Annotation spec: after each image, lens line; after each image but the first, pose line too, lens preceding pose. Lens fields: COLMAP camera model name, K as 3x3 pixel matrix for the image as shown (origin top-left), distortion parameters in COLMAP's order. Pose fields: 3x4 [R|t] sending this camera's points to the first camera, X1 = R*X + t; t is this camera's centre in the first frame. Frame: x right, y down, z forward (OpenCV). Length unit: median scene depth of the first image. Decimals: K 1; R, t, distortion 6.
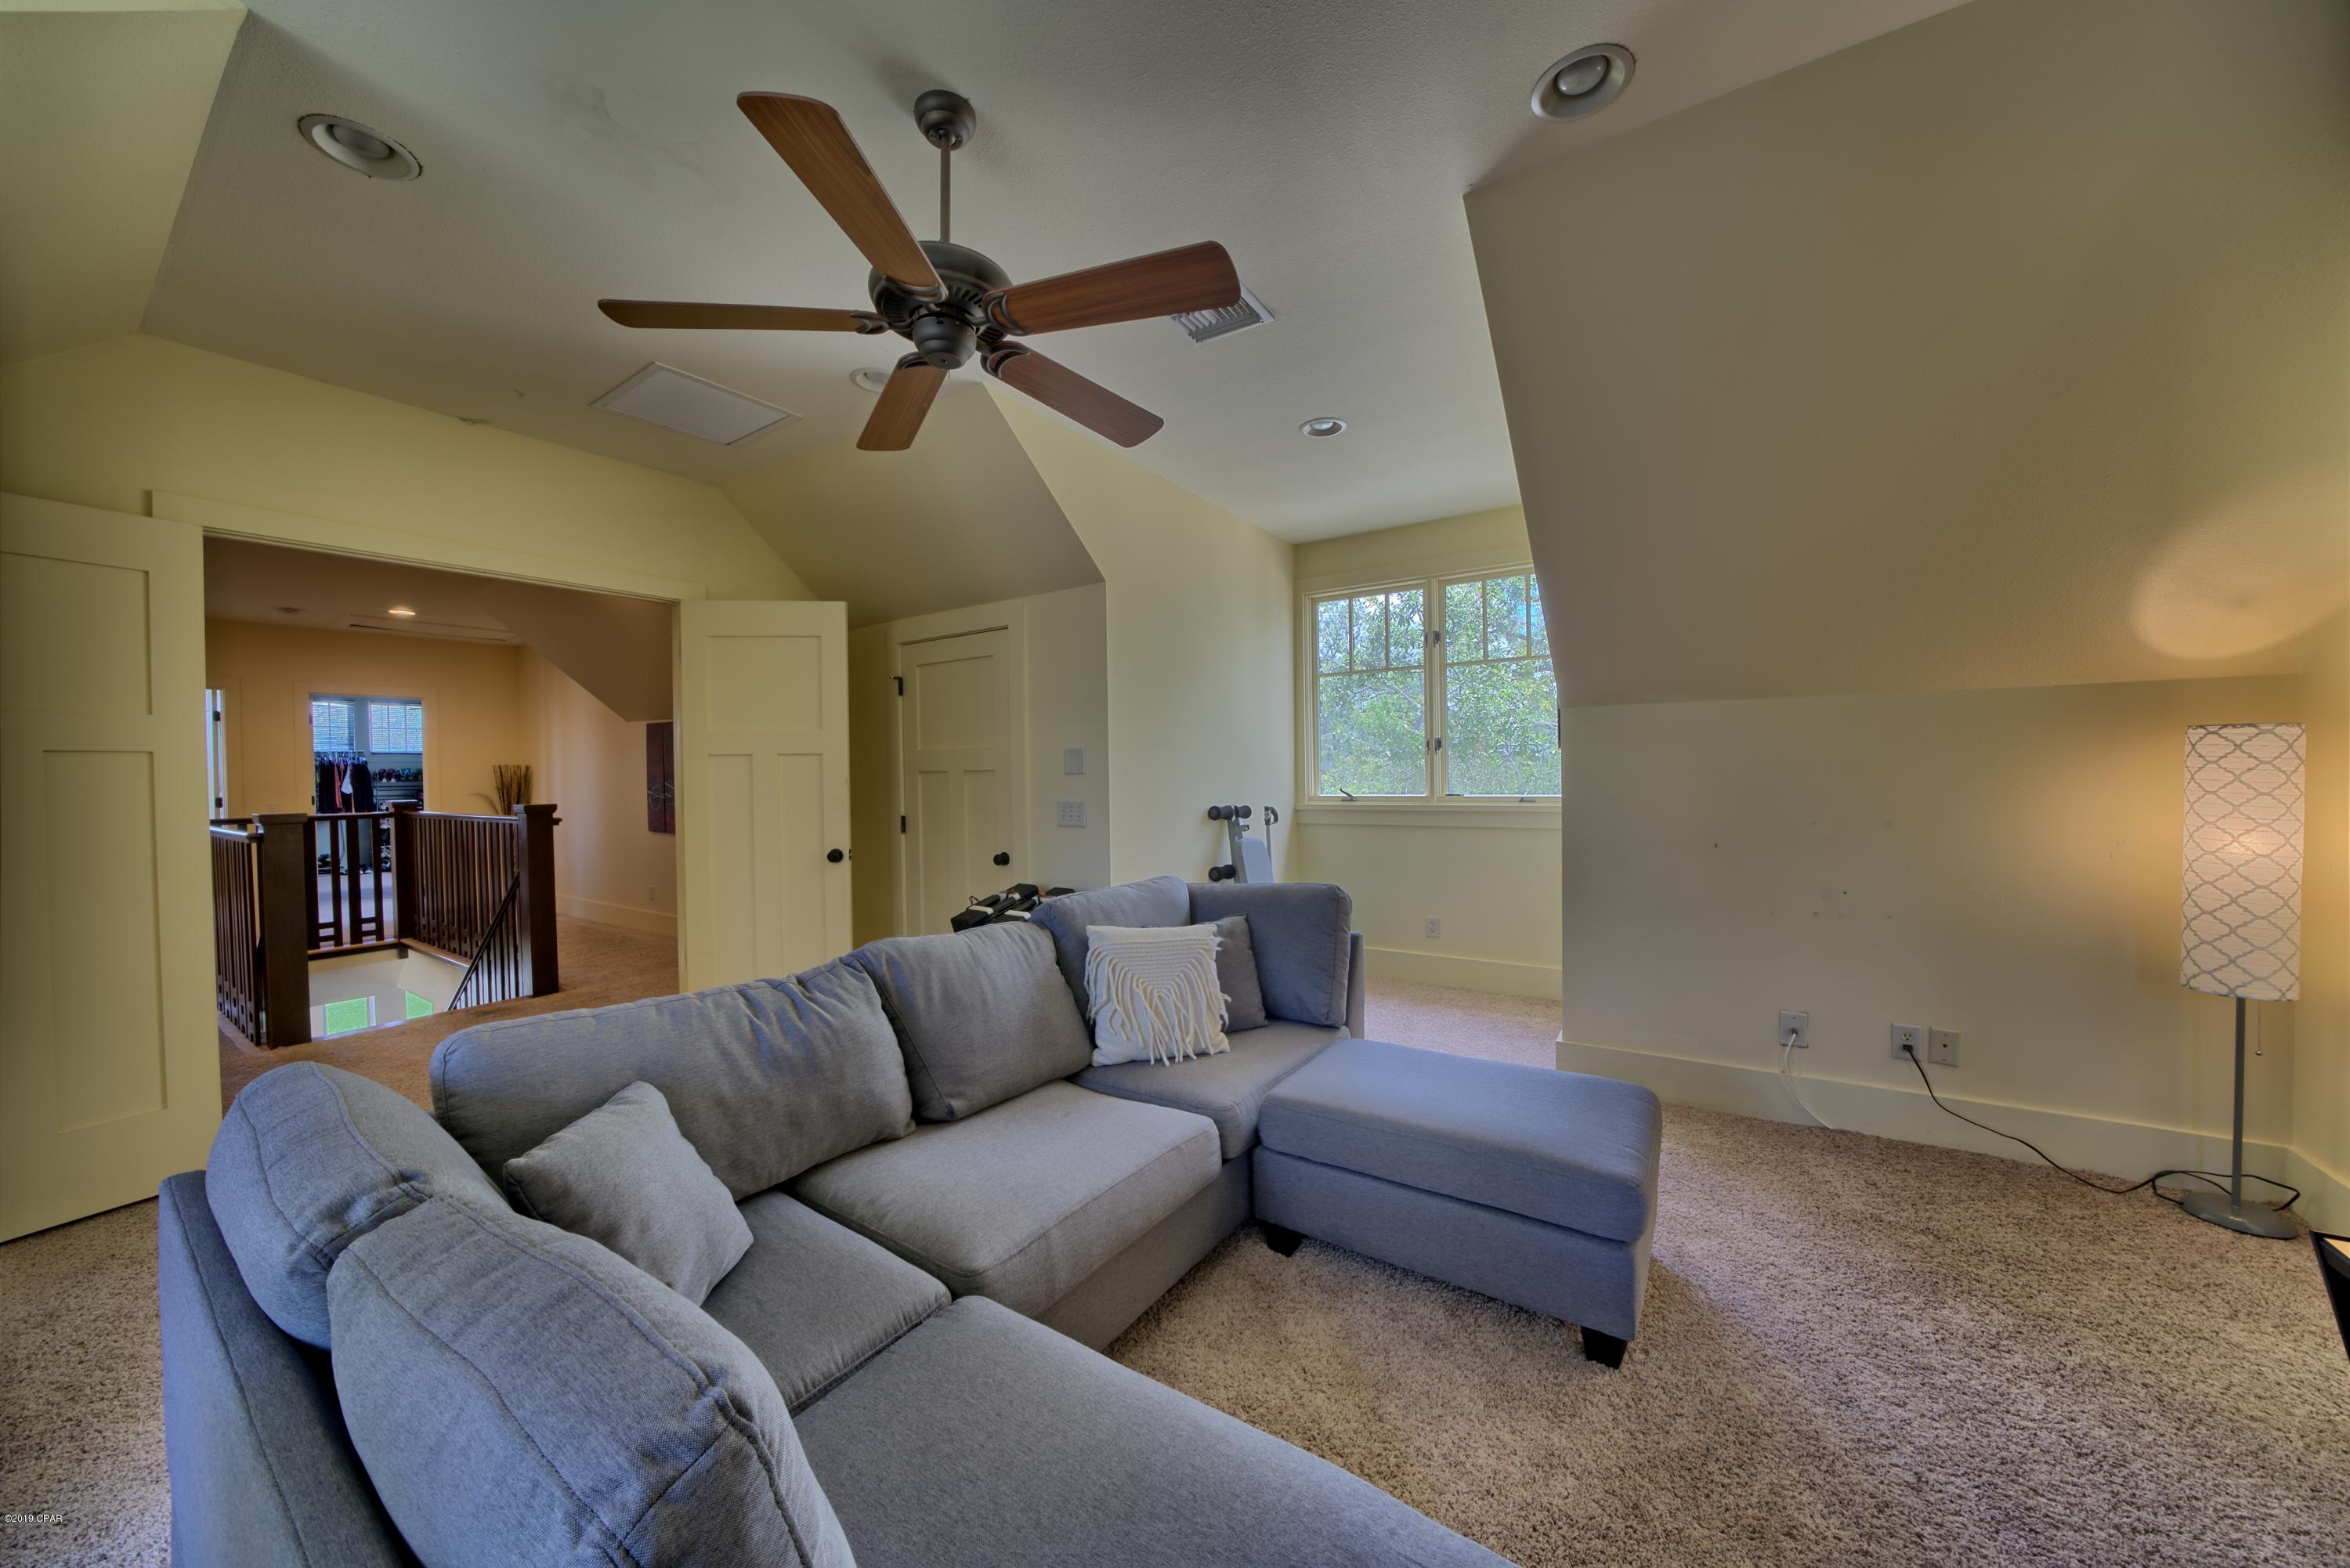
lens RADIAL K [[798.6, 0, 1175.0], [0, 798.6, 784.0], [0, 0, 1]] dist [-0.014575, 0.000021]
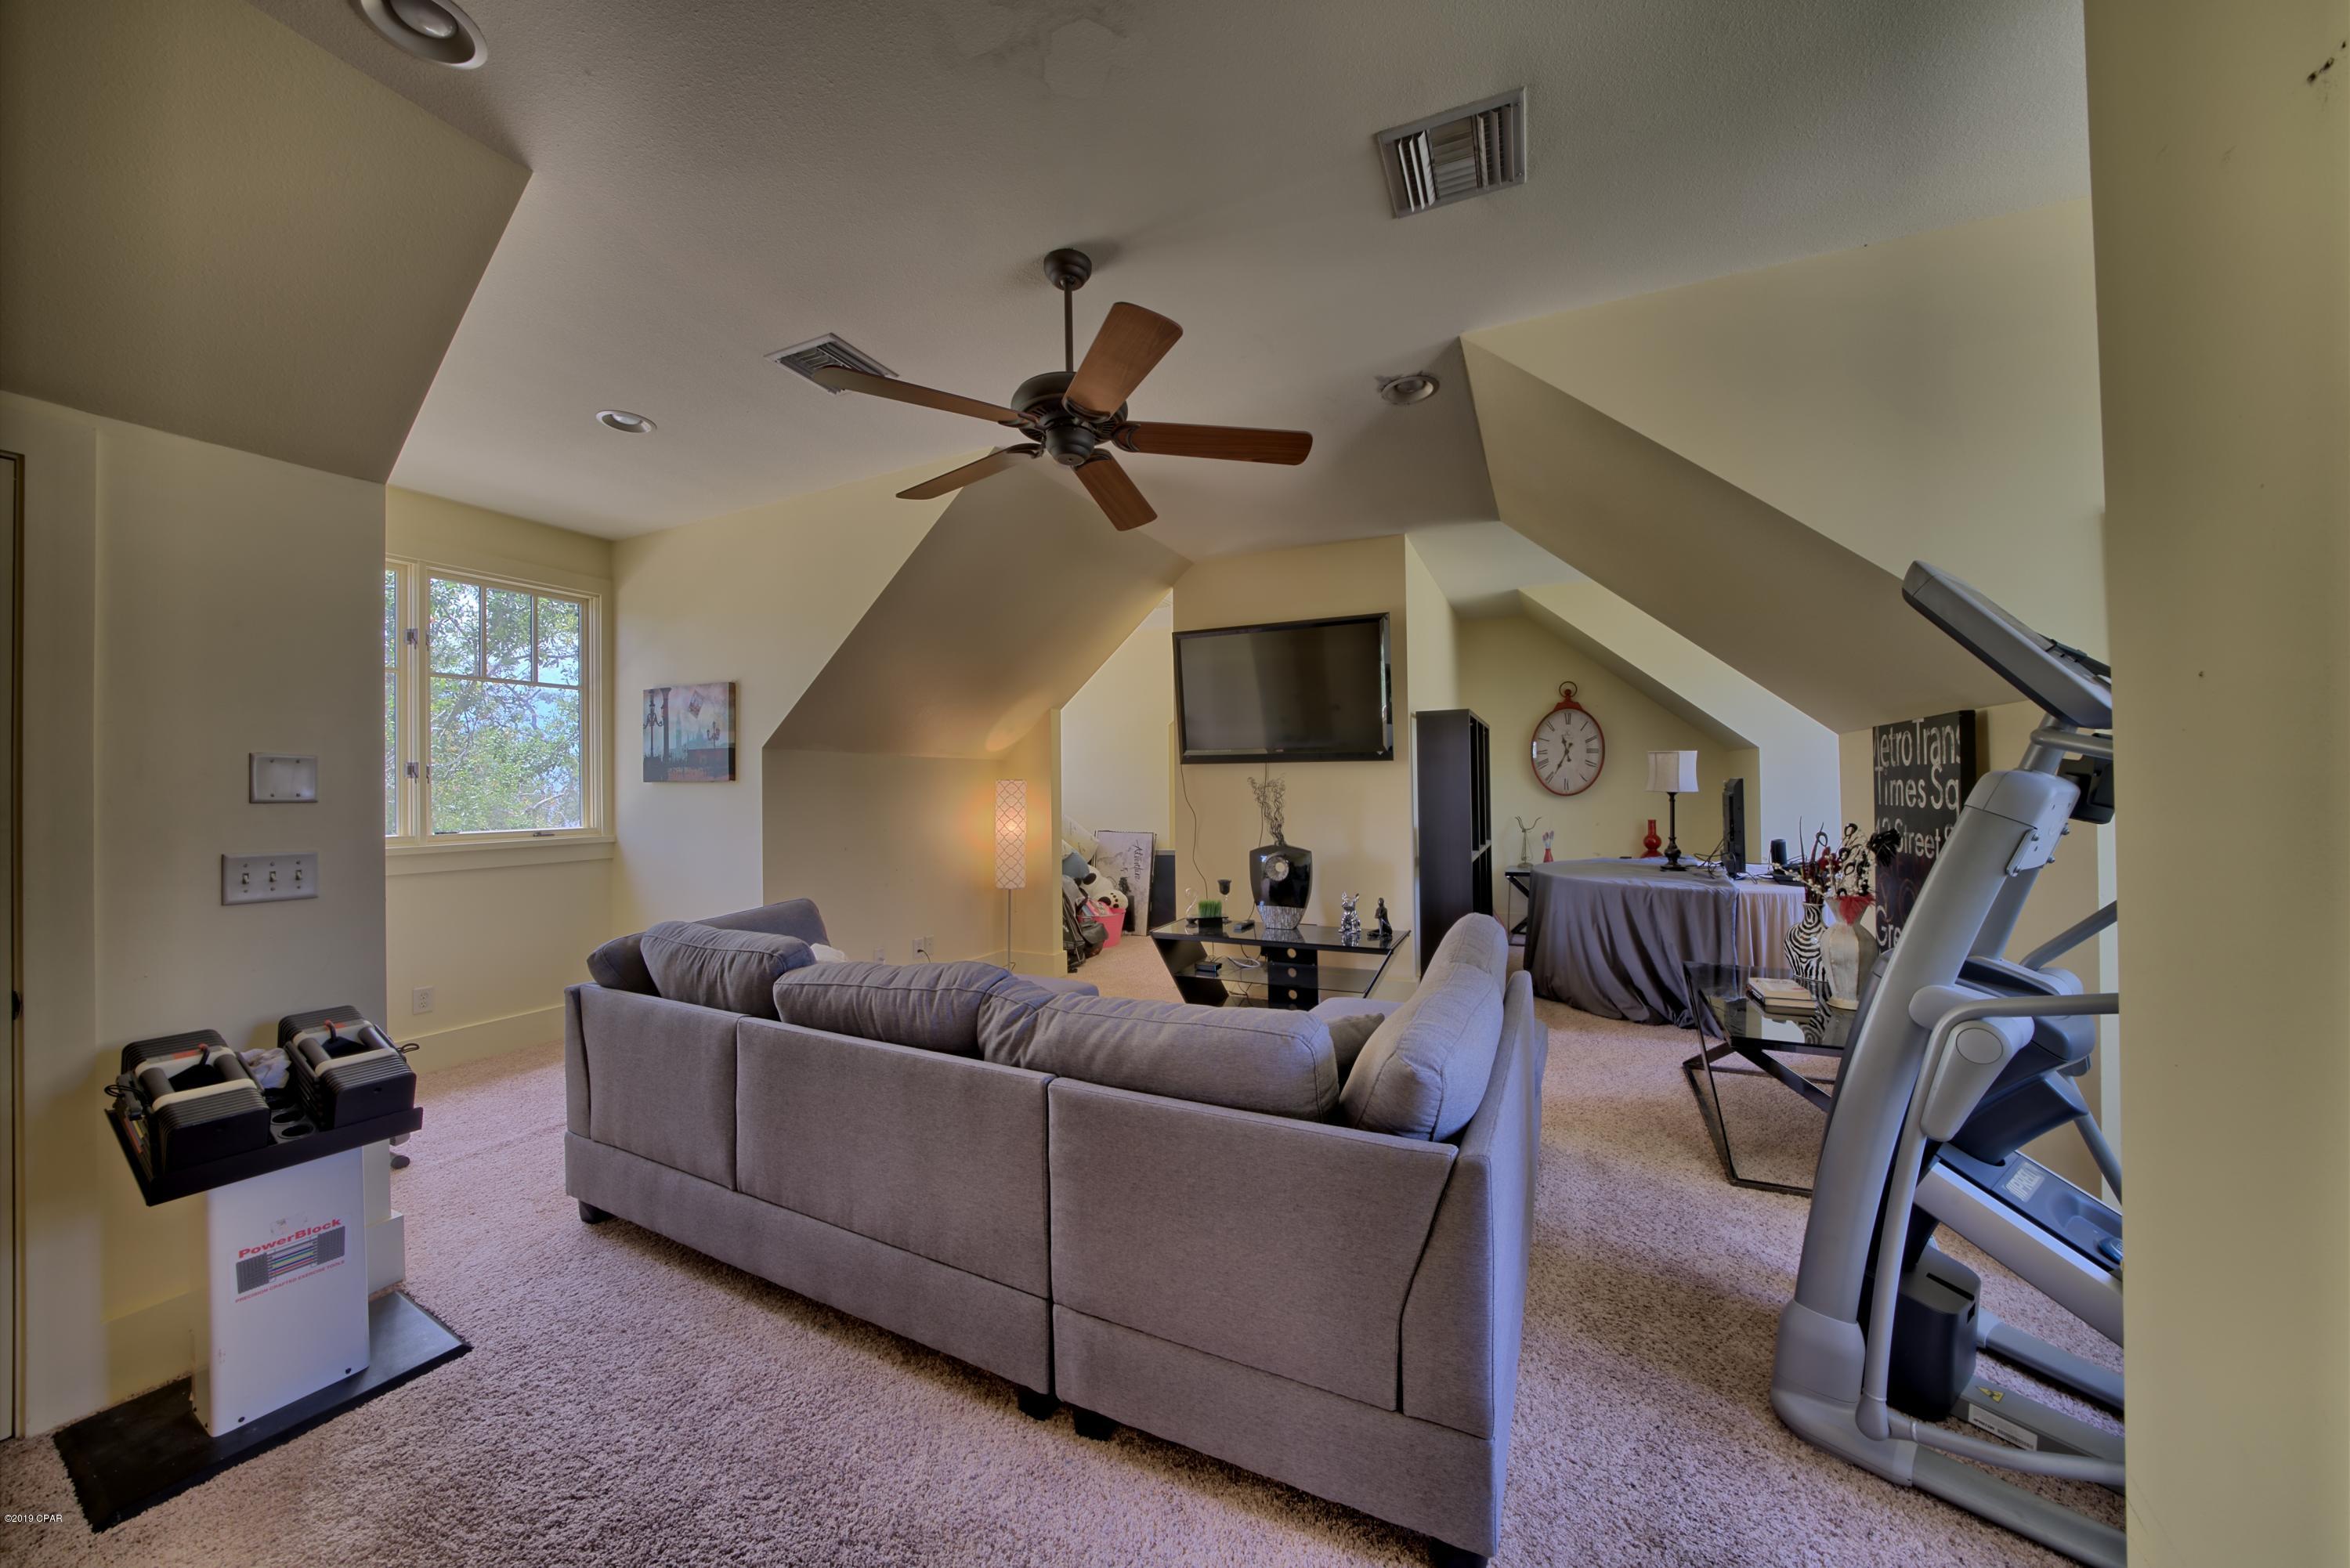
lens RADIAL K [[798.6, 0, 1175.0], [0, 798.6, 784.0], [0, 0, 1]] dist [-0.014575, 0.000021]
pose [[-0.137807, 0.019082, 0.990275, -0.955729], [0.028280, 0.999483, -0.015323, -0.005239], [-0.990055, 0.025894, -0.138275, 0.631016]]
